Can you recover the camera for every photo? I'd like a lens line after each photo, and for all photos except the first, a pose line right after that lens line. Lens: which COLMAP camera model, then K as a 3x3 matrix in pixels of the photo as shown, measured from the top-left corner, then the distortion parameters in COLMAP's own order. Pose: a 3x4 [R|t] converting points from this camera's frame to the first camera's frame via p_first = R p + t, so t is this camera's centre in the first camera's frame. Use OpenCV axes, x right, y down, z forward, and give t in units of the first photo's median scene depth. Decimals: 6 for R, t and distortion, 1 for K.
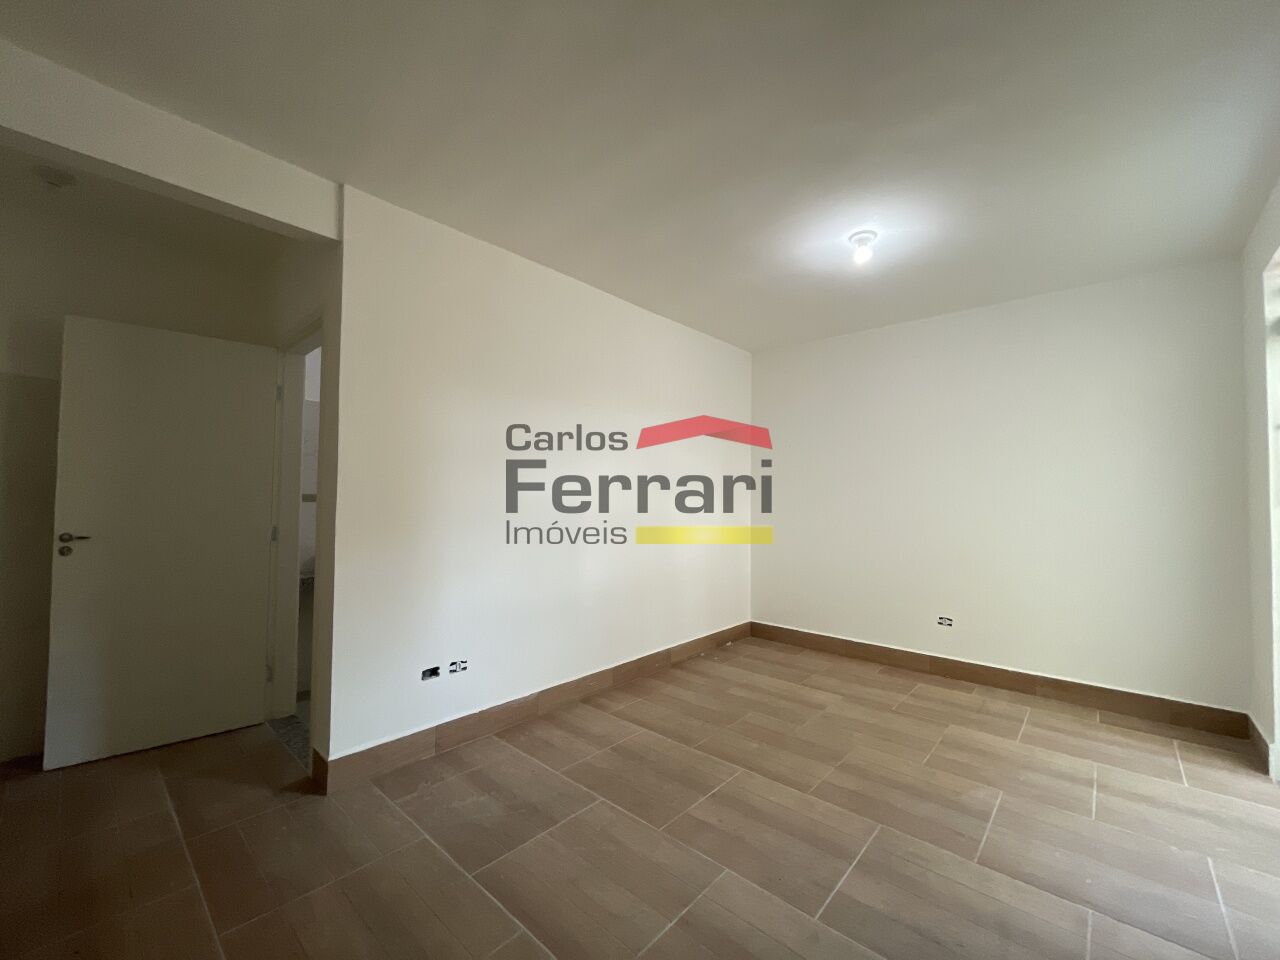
lens RADIAL K [[522.7, 0, 640.0], [0, 522.7, 480.0], [0, 0, 1]] dist [-0.001084, 0.002727]
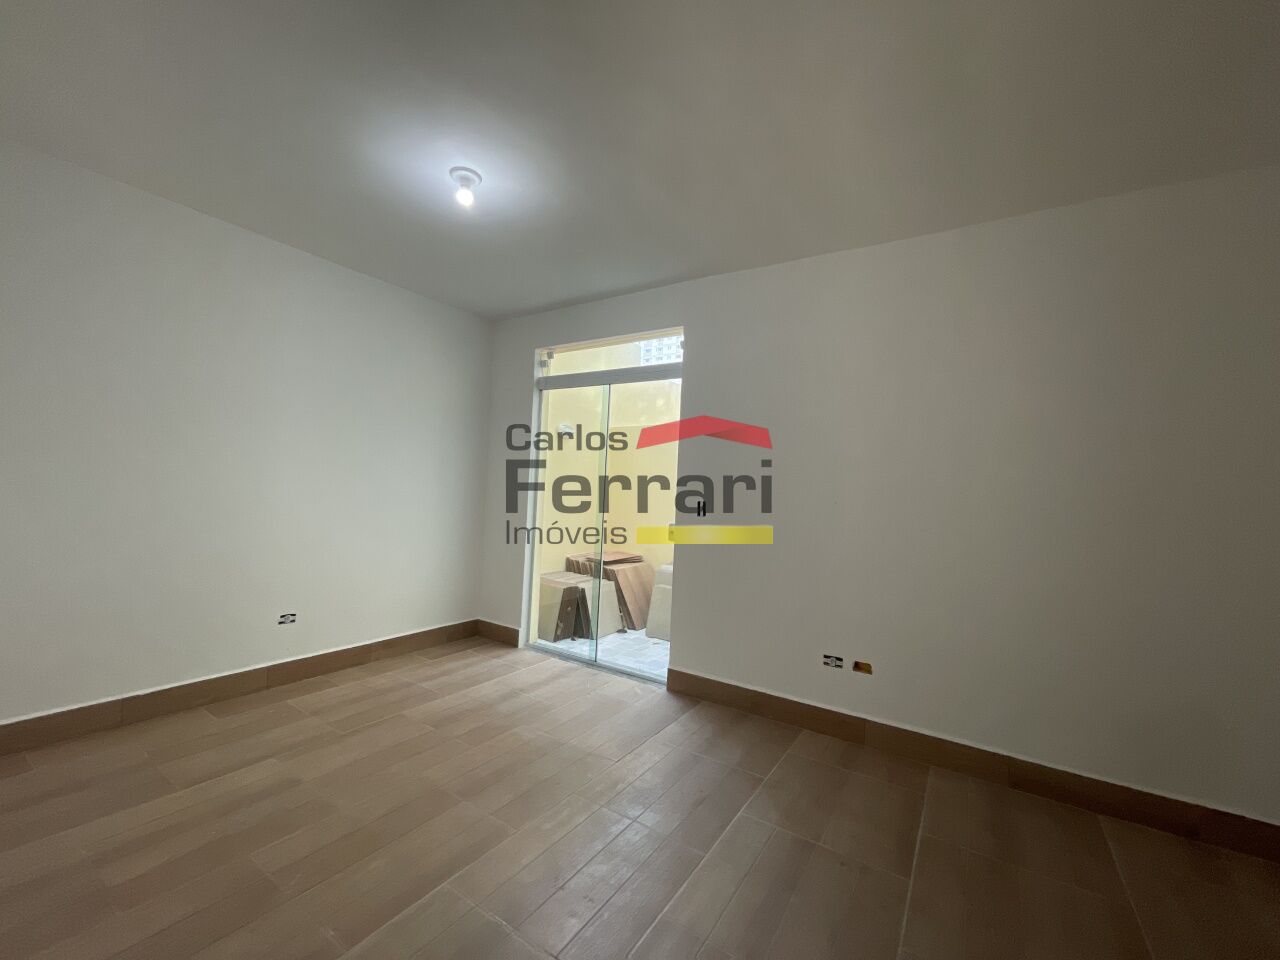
lens RADIAL K [[515.6, 0, 640.0], [0, 515.6, 480.0], [0, 0, 1]] dist [-0.000426, 0.000154]
pose [[-0.155069, 0.009625, 0.987857, -0.444981], [-0.082681, 0.996318, -0.022686, 0.028033], [-0.984438, -0.085195, -0.153702, 0.805041]]
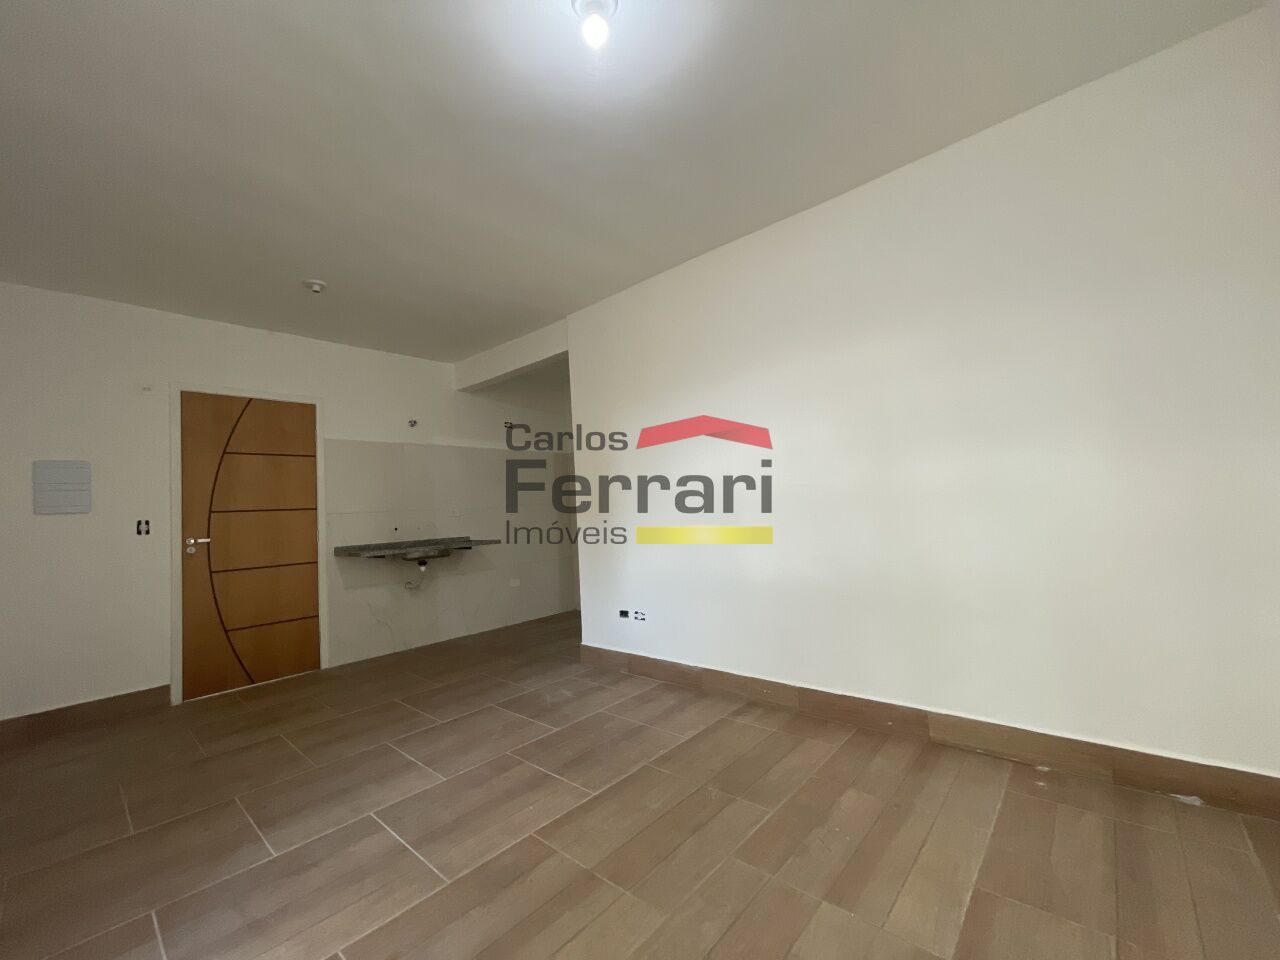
lens RADIAL K [[515.6, 0, 640.0], [0, 515.6, 480.0], [0, 0, 1]] dist [-0.000426, 0.000154]
pose [[-0.002690, -0.071670, -0.997425, 0.956273], [0.090587, 0.993310, -0.071619, 0.103517], [0.995885, -0.090546, 0.003820, 1.000301]]
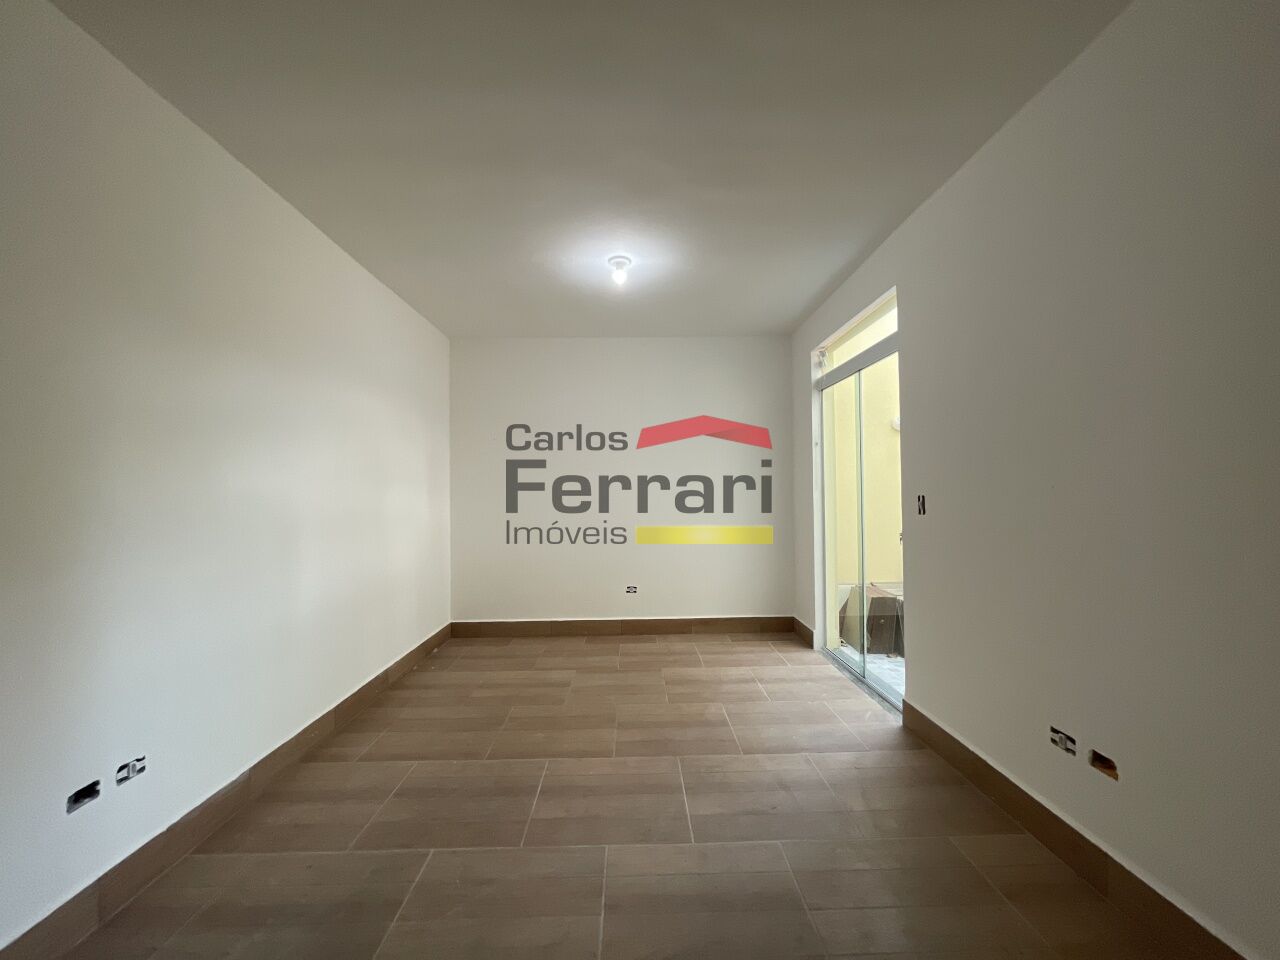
lens RADIAL K [[522.7, 0, 640.0], [0, 522.7, 480.0], [0, 0, 1]] dist [-0.001084, 0.002727]
pose [[0.730642, -0.002467, 0.682757, -0.324766], [-0.005484, 0.999940, 0.009482, 0.002026], [-0.682739, -0.010672, 0.730584, 0.129861]]
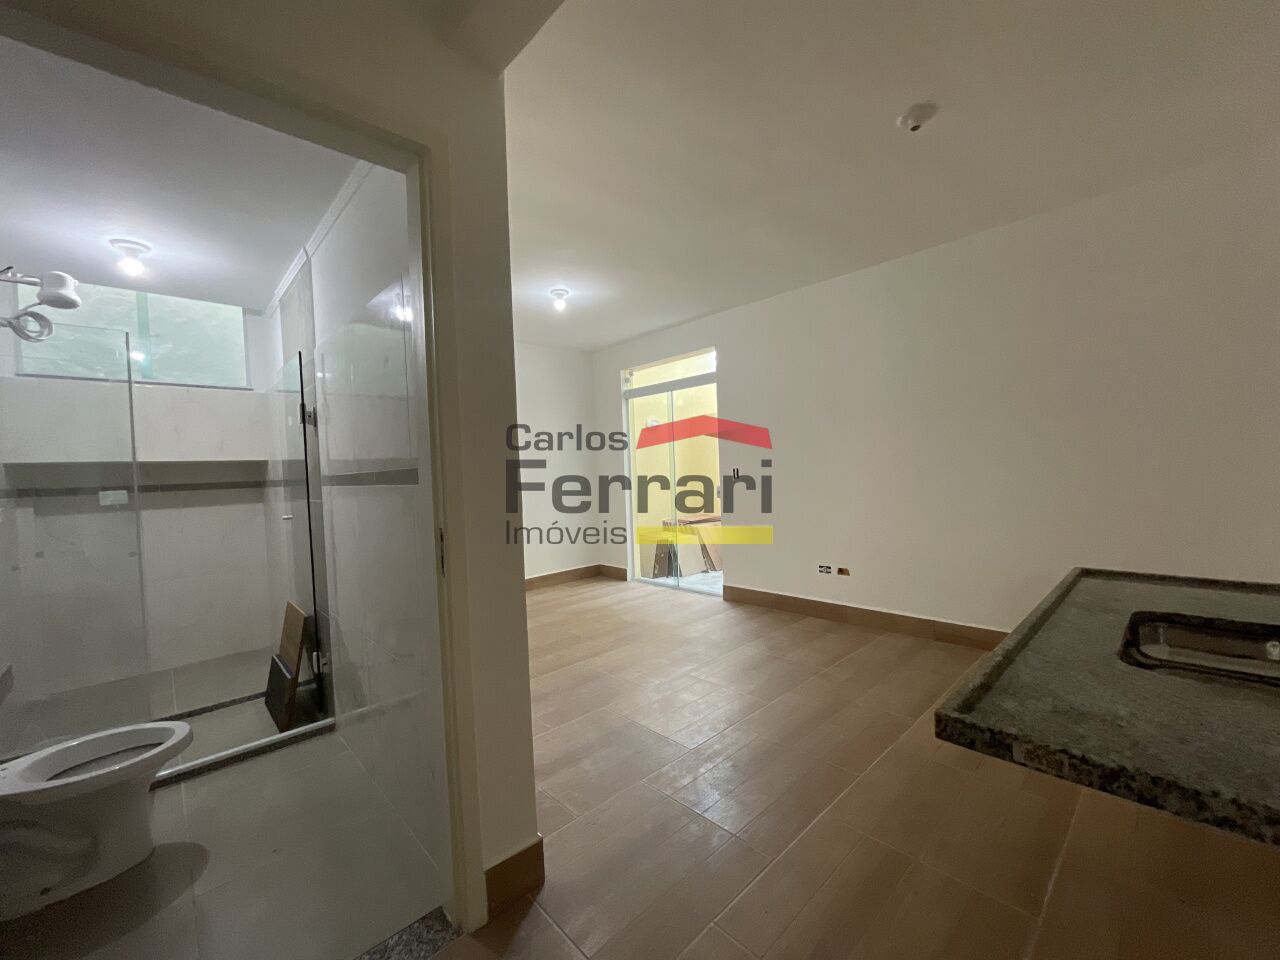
lens RADIAL K [[515.6, 0, 640.0], [0, 515.6, 480.0], [0, 0, 1]] dist [-0.000426, 0.000154]
pose [[0.088209, -0.023890, 0.995815, -1.016458], [0.002908, 0.999714, 0.023726, 0.035928], [-0.996098, 0.000803, 0.088253, 0.643265]]
